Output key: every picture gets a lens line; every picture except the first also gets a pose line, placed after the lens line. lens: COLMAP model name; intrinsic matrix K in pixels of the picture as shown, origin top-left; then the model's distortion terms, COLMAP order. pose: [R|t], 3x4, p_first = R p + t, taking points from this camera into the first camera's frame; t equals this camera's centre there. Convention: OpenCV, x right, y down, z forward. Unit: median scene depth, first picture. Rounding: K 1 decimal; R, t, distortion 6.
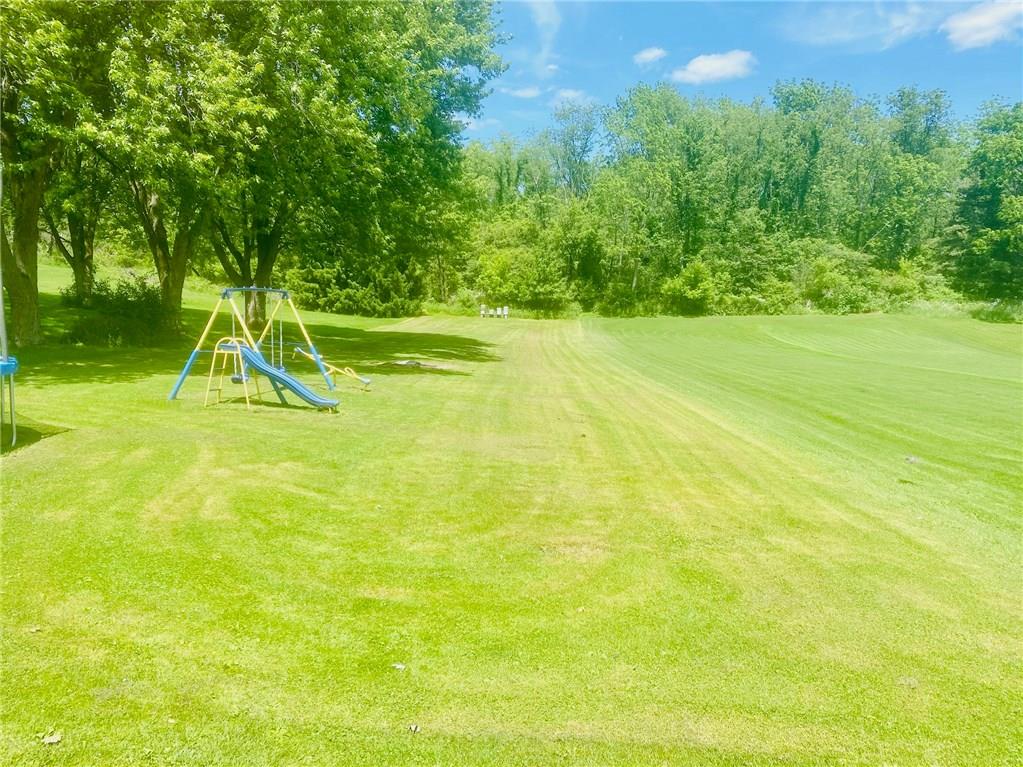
lens RADIAL K [[789.7, 0, 522.2], [0, 789.7, 410.4], [0, 0, 1]] dist [0.026682, -0.022393]
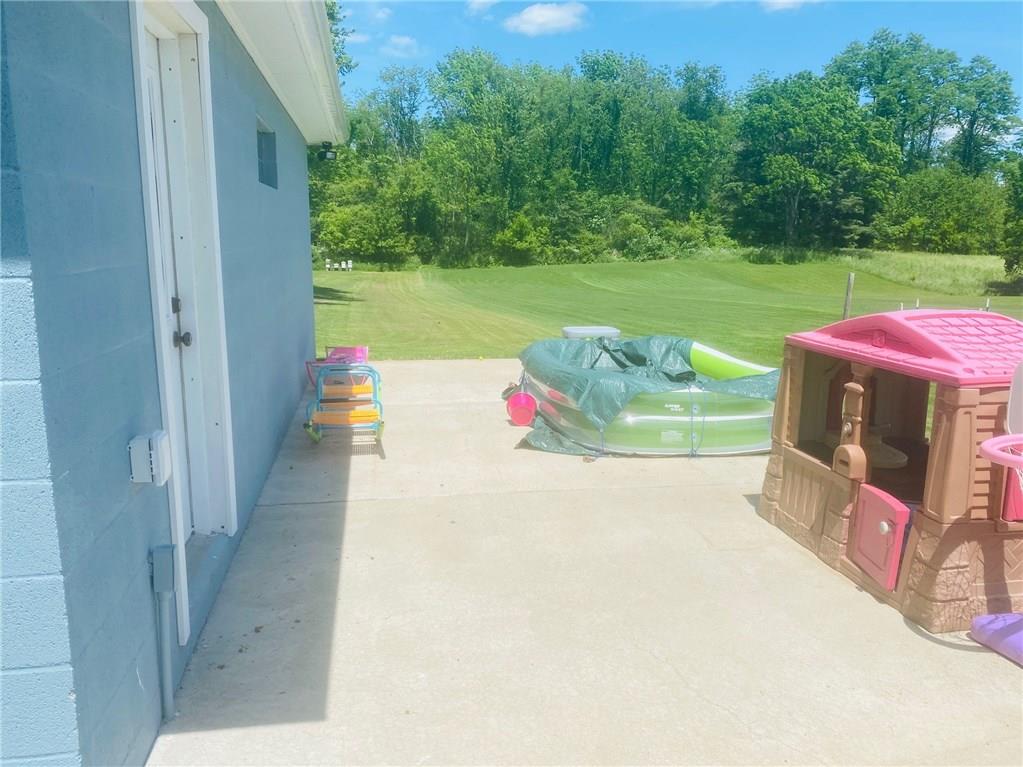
lens RADIAL K [[789.7, 0, 511.1], [0, 789.7, 386.5], [0, 0, 1]] dist [0.026682, -0.022393]
pose [[0.980133, -0.055873, 0.190311, -0.021418], [0.049592, 0.998061, 0.037615, 0.010643], [-0.192043, -0.027430, 0.981003, -0.109683]]
